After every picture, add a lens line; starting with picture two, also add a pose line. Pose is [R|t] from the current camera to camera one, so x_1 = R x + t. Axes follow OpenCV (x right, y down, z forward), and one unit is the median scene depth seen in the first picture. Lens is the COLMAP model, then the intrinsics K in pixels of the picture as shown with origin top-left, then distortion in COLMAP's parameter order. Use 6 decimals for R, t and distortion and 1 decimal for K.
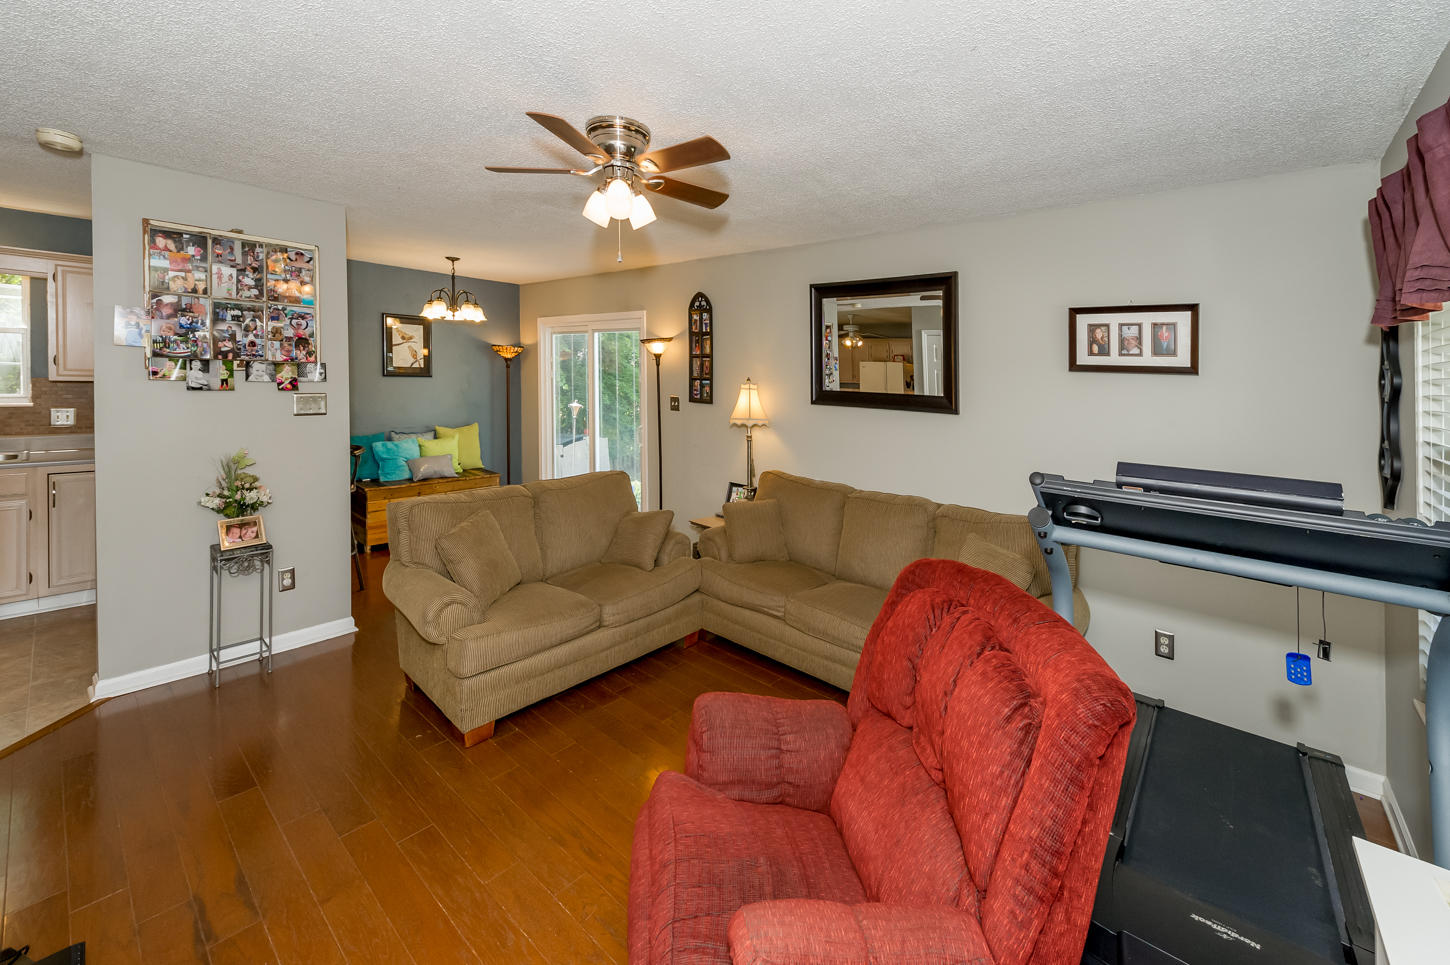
lens RADIAL K [[587.4, 0, 728.9], [0, 587.4, 482.0], [0, 0, 1]] dist [0.013181, -0.000274]
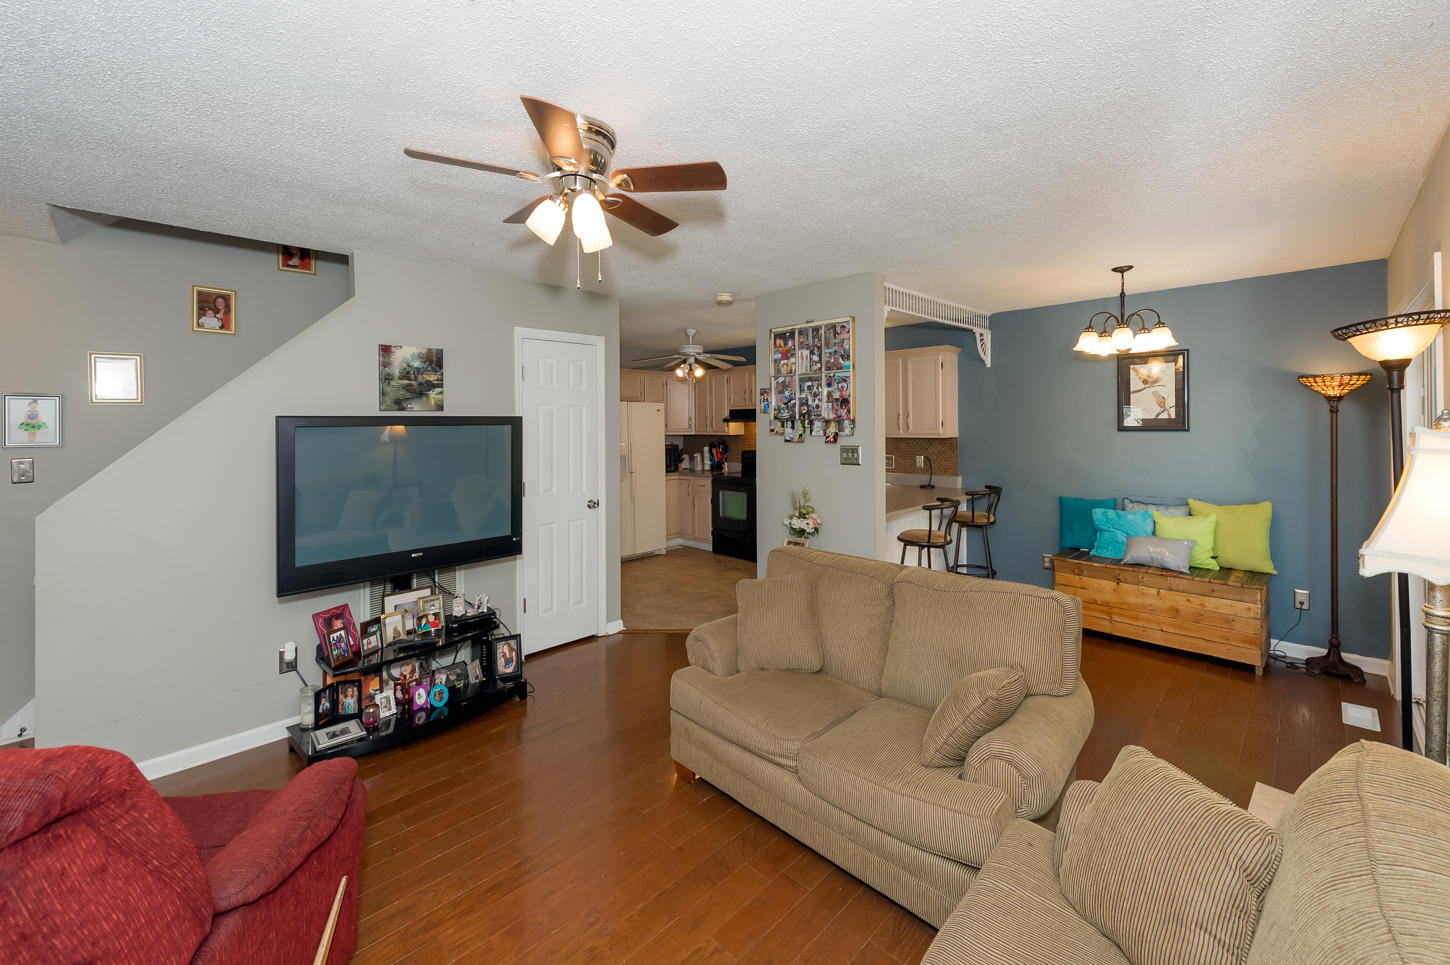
lens RADIAL K [[587.4, 0, 727.4], [0, 587.4, 492.0], [0, 0, 1]] dist [0.013181, -0.000274]
pose [[-0.051606, 0.086689, -0.994898, 0.472260], [-0.172618, 0.980456, 0.094384, -0.138741], [0.983636, 0.176608, -0.035633, 0.886976]]
